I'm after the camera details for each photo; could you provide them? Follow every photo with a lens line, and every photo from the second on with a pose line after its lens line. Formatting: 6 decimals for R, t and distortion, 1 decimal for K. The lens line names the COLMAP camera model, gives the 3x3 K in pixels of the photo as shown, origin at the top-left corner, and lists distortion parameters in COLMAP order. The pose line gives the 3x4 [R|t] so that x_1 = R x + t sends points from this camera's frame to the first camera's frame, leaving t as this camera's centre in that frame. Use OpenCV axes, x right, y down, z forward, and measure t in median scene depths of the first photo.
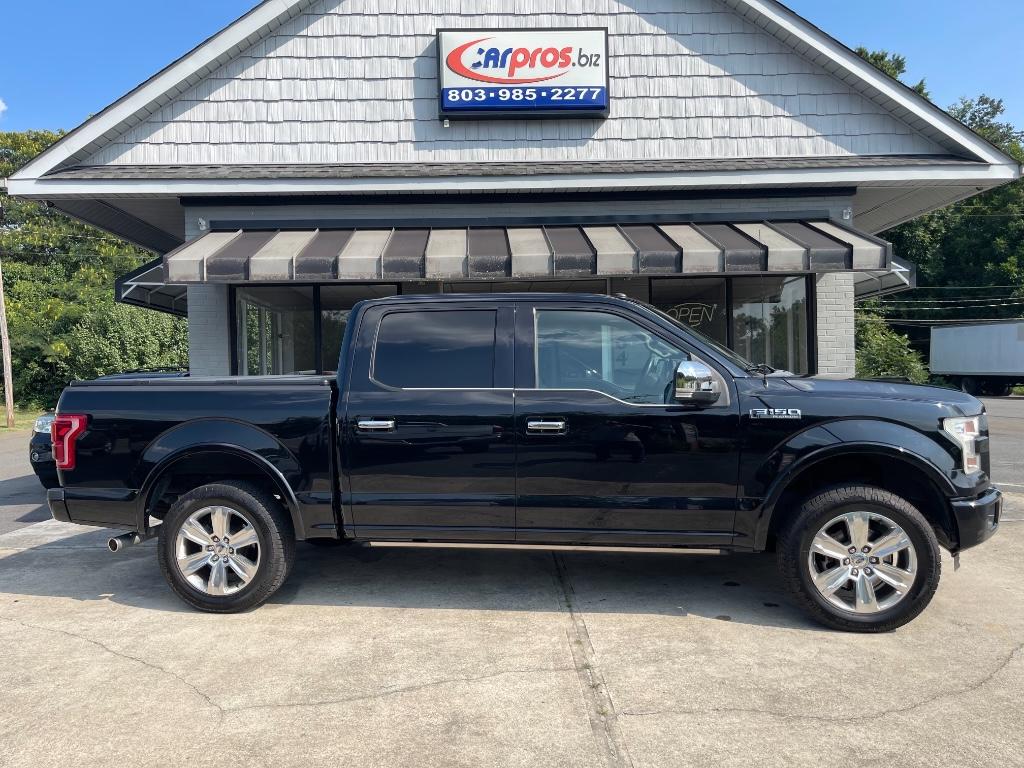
lens RADIAL K [[790.7, 0, 509.4], [0, 790.7, 395.7], [0, 0, 1]] dist [0.027581, -0.002248]
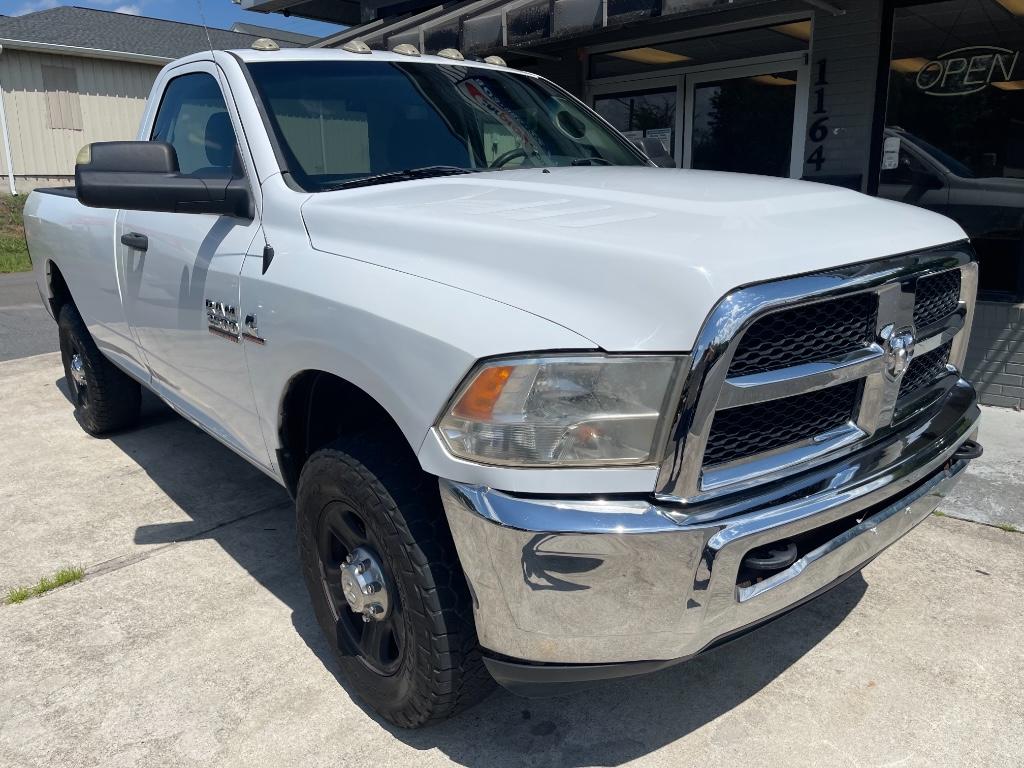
lens RADIAL K [[785.7, 0, 518.2], [0, 785.7, 393.7], [0, 0, 1]] dist [0.079215, -0.122088]
pose [[0.720048, 0.181705, -0.669712, 0.438575], [-0.012489, 0.968346, 0.249301, -0.022836], [0.693812, -0.171144, 0.699524, 0.410750]]
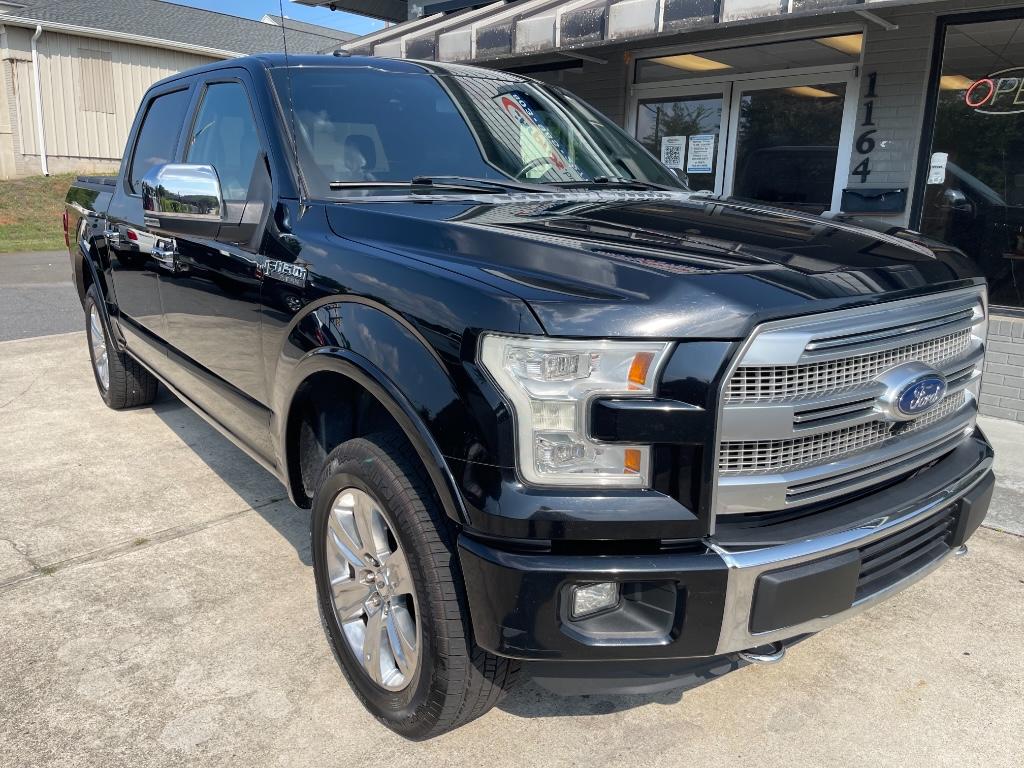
lens RADIAL K [[785.5, 0, 508.8], [0, 785.5, 392.9], [0, 0, 1]] dist [0.081069, -0.121926]
pose [[0.696397, 0.213661, -0.685113, 0.429339], [-0.053212, 0.967398, 0.247607, -0.019682], [0.715681, -0.135976, 0.685063, 0.386633]]
